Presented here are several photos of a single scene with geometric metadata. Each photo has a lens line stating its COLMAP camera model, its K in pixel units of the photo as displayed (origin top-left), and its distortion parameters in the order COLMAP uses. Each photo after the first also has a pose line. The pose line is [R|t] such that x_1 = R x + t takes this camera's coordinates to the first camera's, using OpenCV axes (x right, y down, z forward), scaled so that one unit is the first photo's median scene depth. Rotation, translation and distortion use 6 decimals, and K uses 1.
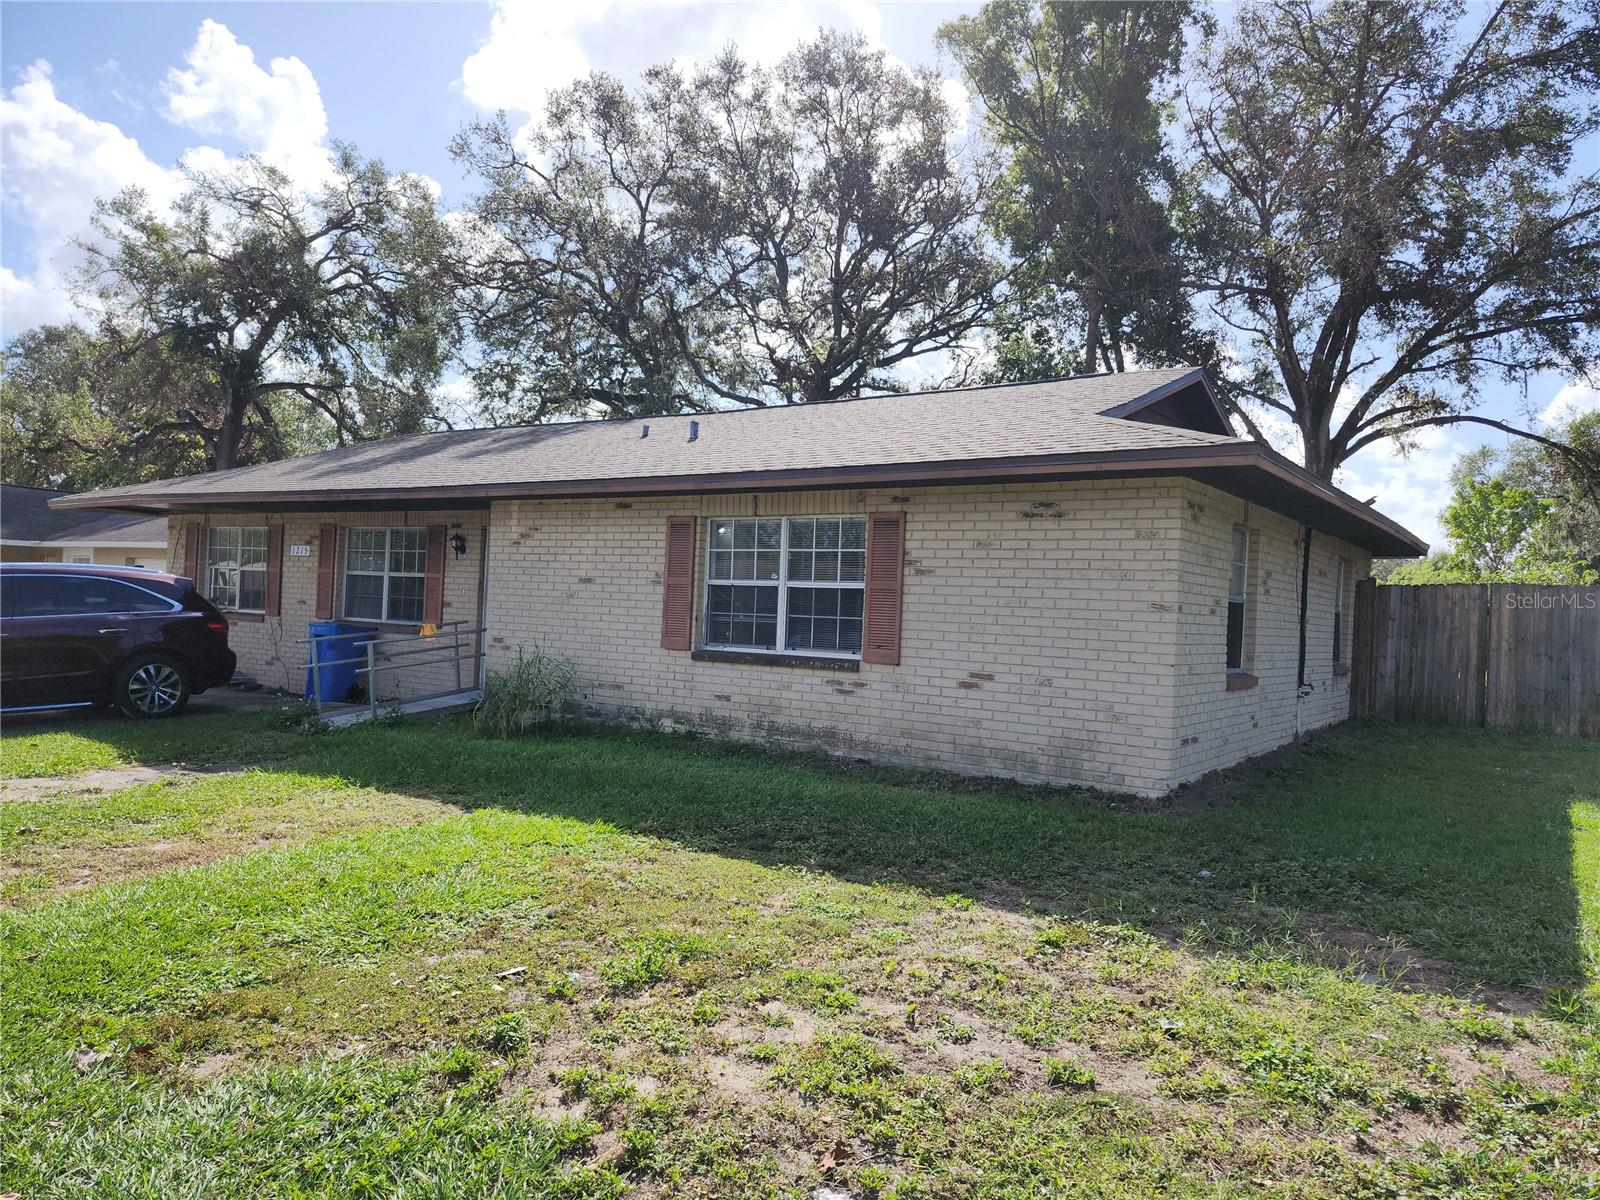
lens RADIAL K [[1107.3, 0, 808.8], [0, 1107.3, 596.5], [0, 0, 1]] dist [0.101386, -0.126925]
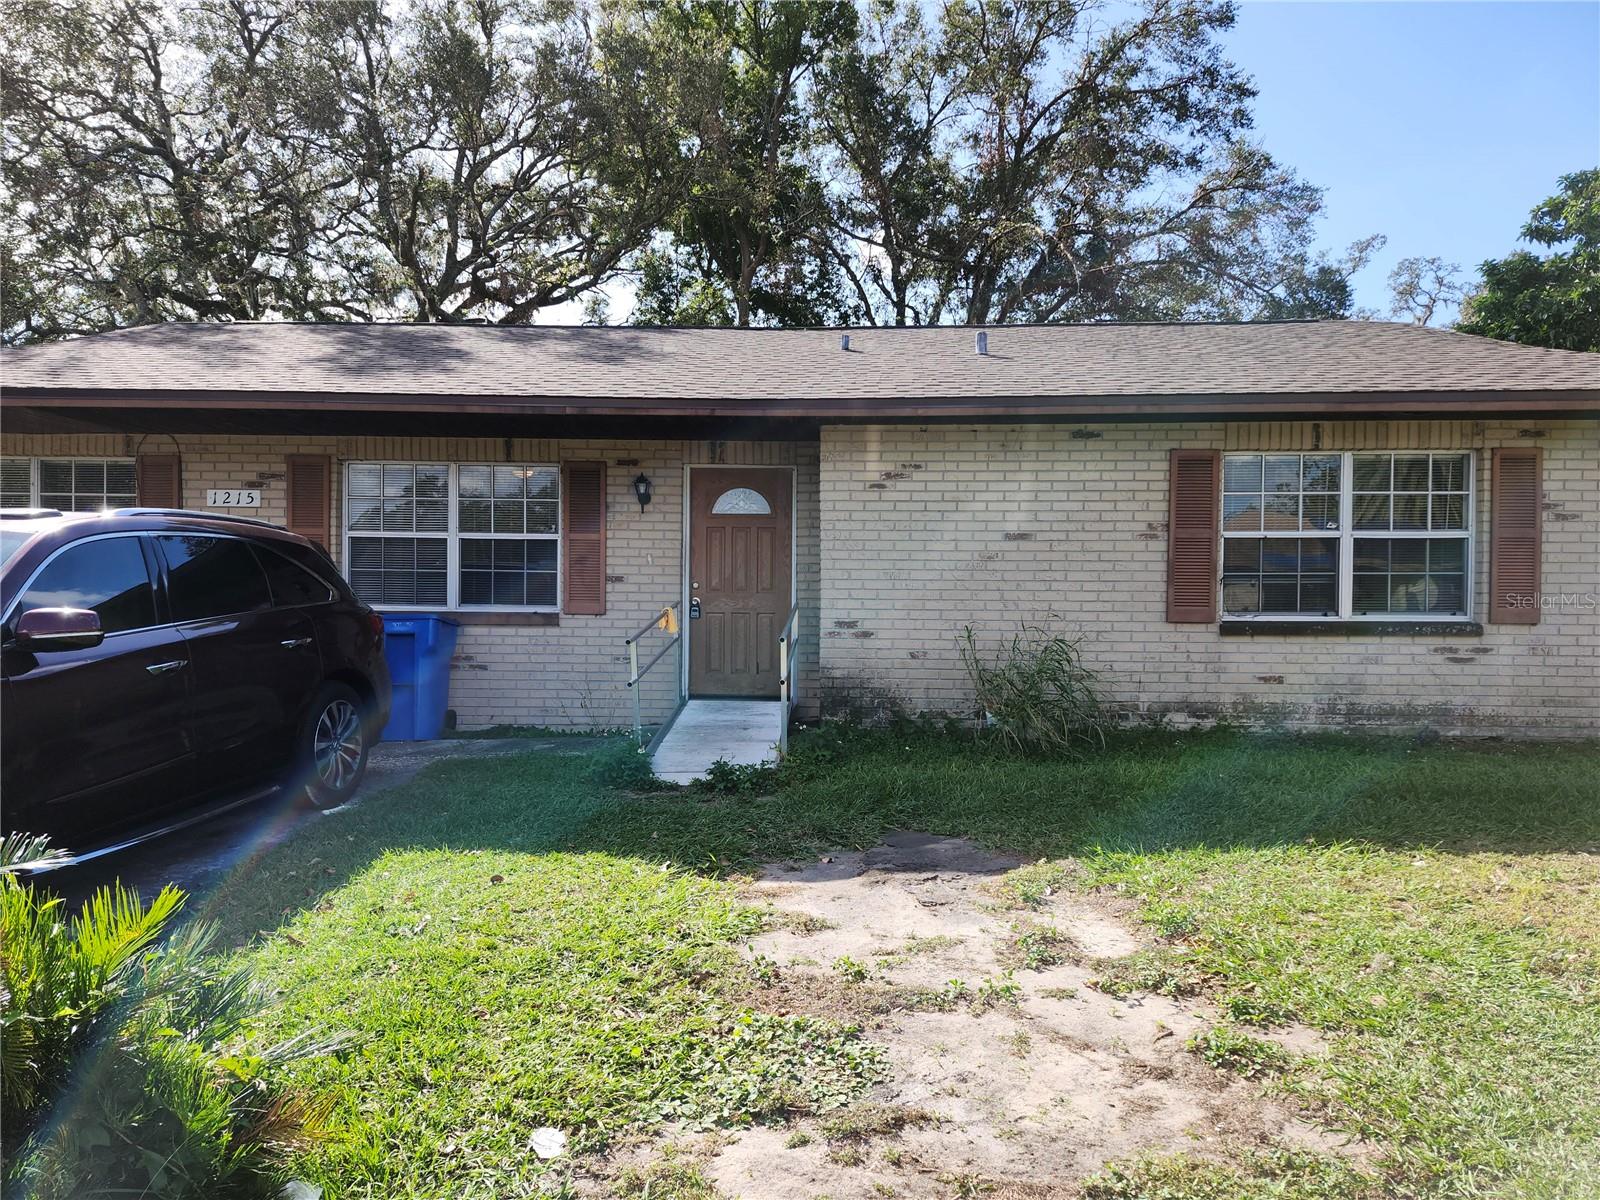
lens RADIAL K [[1107.3, 0, 808.8], [0, 1107.3, 596.5], [0, 0, 1]] dist [0.101386, -0.126925]
pose [[0.845411, -0.050490, 0.531724, -0.795620], [0.024615, 0.998147, 0.055644, -0.021529], [-0.533548, -0.033954, 0.845088, 0.507261]]
